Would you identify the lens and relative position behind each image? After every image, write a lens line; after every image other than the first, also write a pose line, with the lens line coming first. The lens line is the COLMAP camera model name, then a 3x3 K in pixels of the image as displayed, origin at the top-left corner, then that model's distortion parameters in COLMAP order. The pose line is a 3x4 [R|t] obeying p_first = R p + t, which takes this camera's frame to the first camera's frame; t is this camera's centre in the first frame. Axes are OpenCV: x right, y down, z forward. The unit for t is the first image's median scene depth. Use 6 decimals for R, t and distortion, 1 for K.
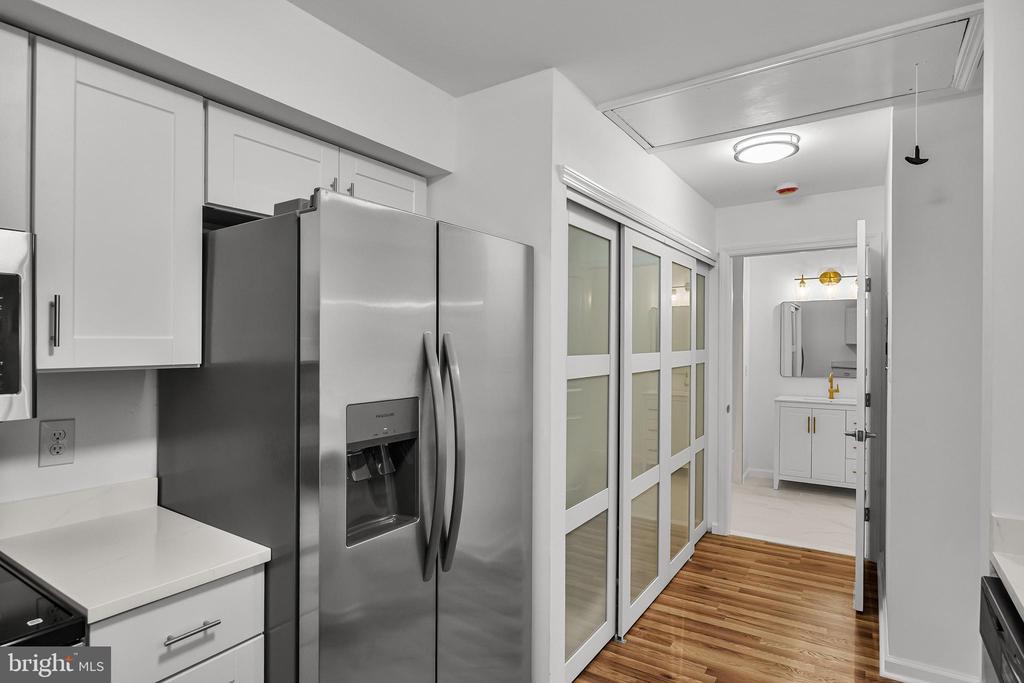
lens RADIAL K [[551.4, 0, 513.5], [0, 551.4, 342.2], [0, 0, 1]] dist [-0.006683, -0.001695]
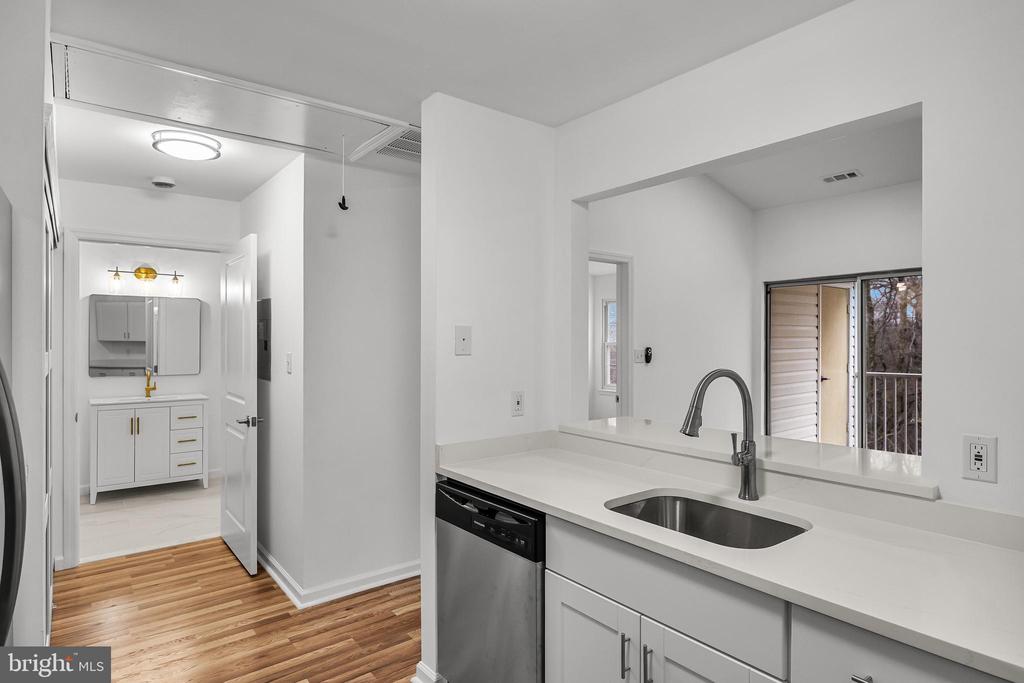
lens RADIAL K [[566.2, 0, 516.8], [0, 566.2, 334.5], [0, 0, 1]] dist [0.005355, -0.002681]
pose [[0.314712, 0.010644, 0.949128, -0.321173], [-0.002841, 0.999943, -0.010272, -0.000523], [-0.949183, 0.000536, 0.314724, 0.104307]]
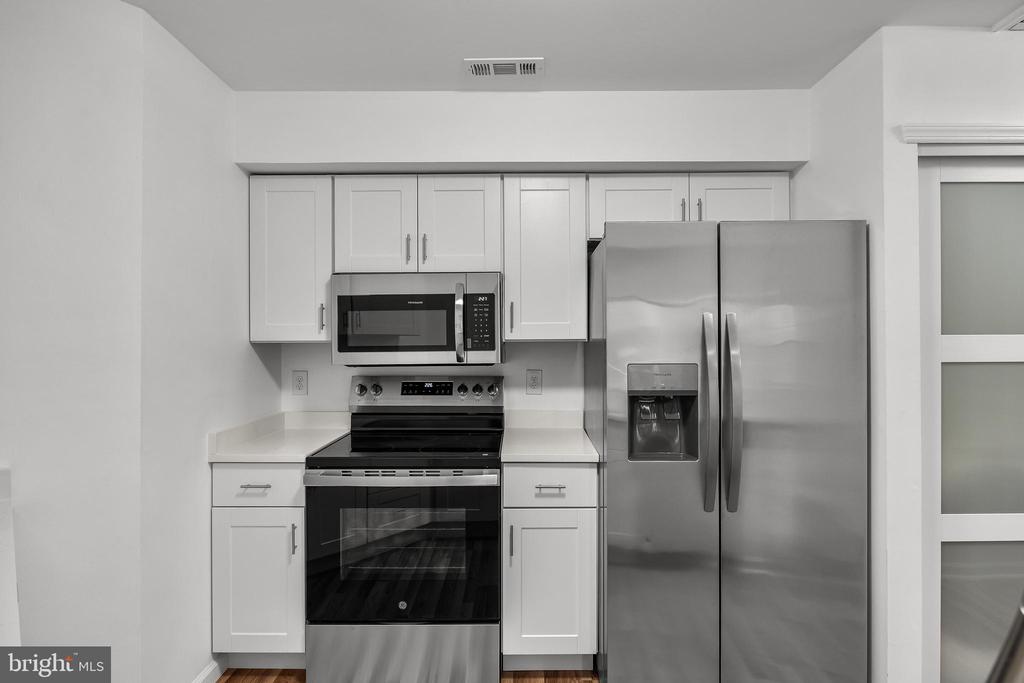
lens RADIAL K [[551.4, 0, 522.8], [0, 551.4, 341.5], [0, 0, 1]] dist [-0.006683, -0.001695]
pose [[0.539658, -0.005192, -0.841868, 0.380848], [0.007308, 0.999972, -0.001482, 0.025757], [0.841853, -0.005352, 0.539681, -0.017430]]
